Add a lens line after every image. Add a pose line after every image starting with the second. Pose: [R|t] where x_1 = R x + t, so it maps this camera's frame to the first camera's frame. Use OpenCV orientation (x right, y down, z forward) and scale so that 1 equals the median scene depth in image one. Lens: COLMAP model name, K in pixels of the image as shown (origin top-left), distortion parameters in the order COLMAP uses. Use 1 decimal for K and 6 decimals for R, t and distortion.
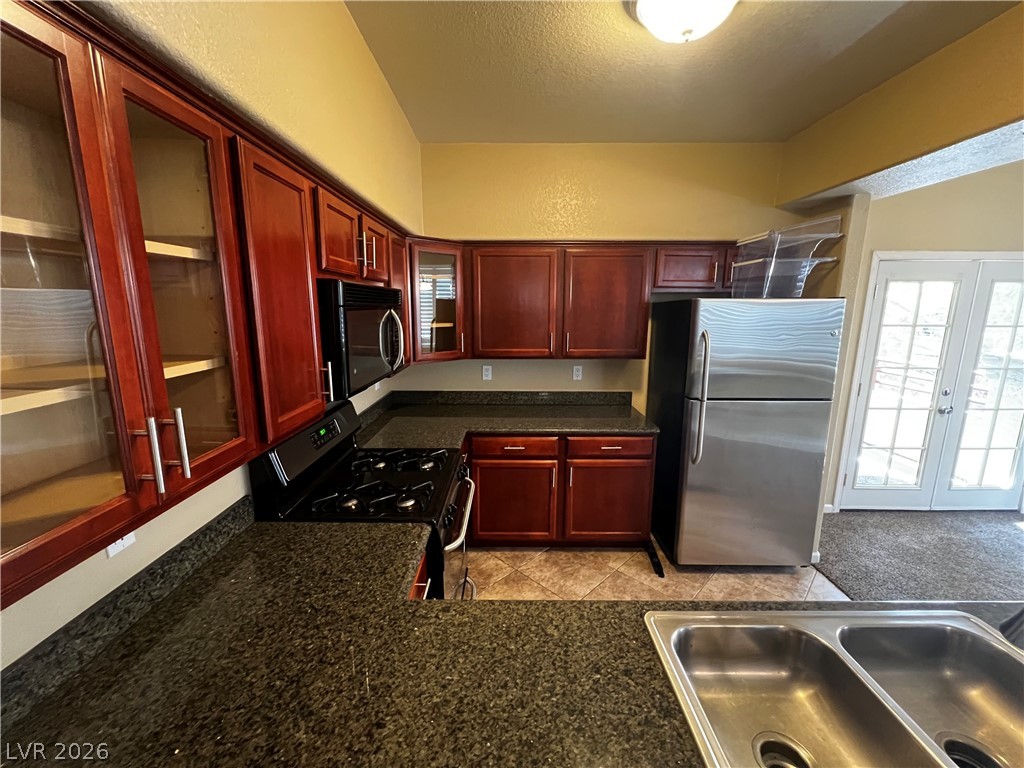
lens RADIAL K [[415.2, 0, 509.0], [0, 415.2, 382.5], [0, 0, 1]] dist [0.001151, -0.000086]
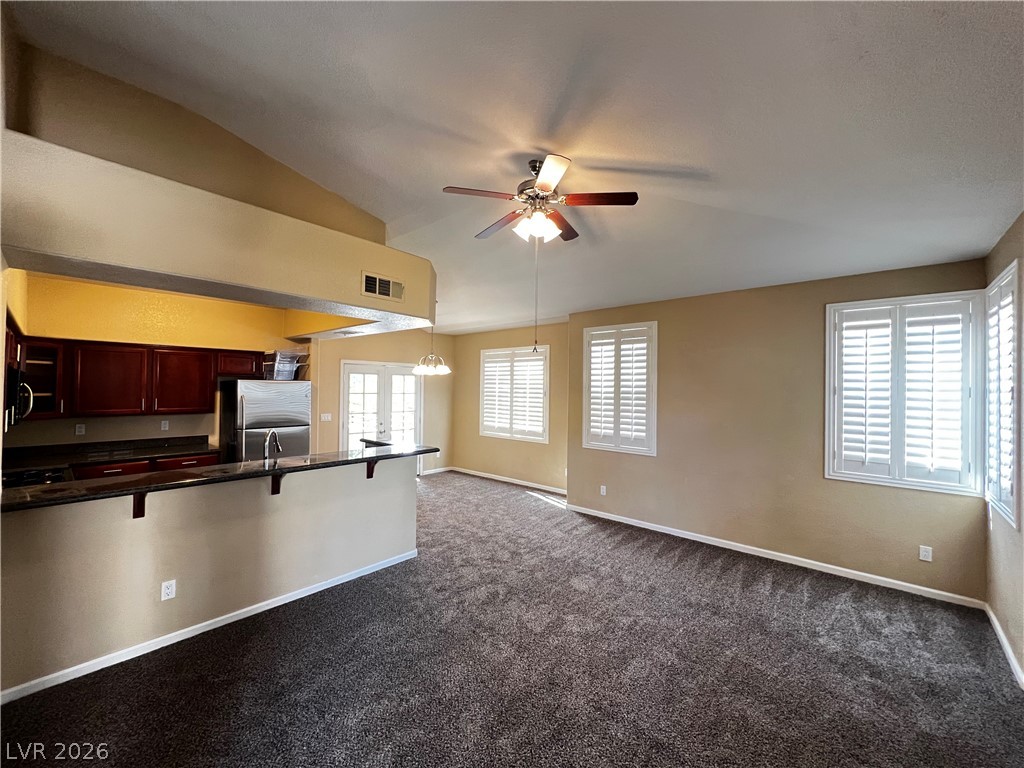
lens RADIAL K [[415.2, 0, 511.4], [0, 415.2, 385.1], [0, 0, 1]] dist [0.001151, -0.000086]
pose [[0.667201, 0.008084, 0.744834, -0.143558], [0.128749, 0.983639, -0.126005, 0.214913], [-0.733667, 0.179967, 0.655244, -1.116276]]
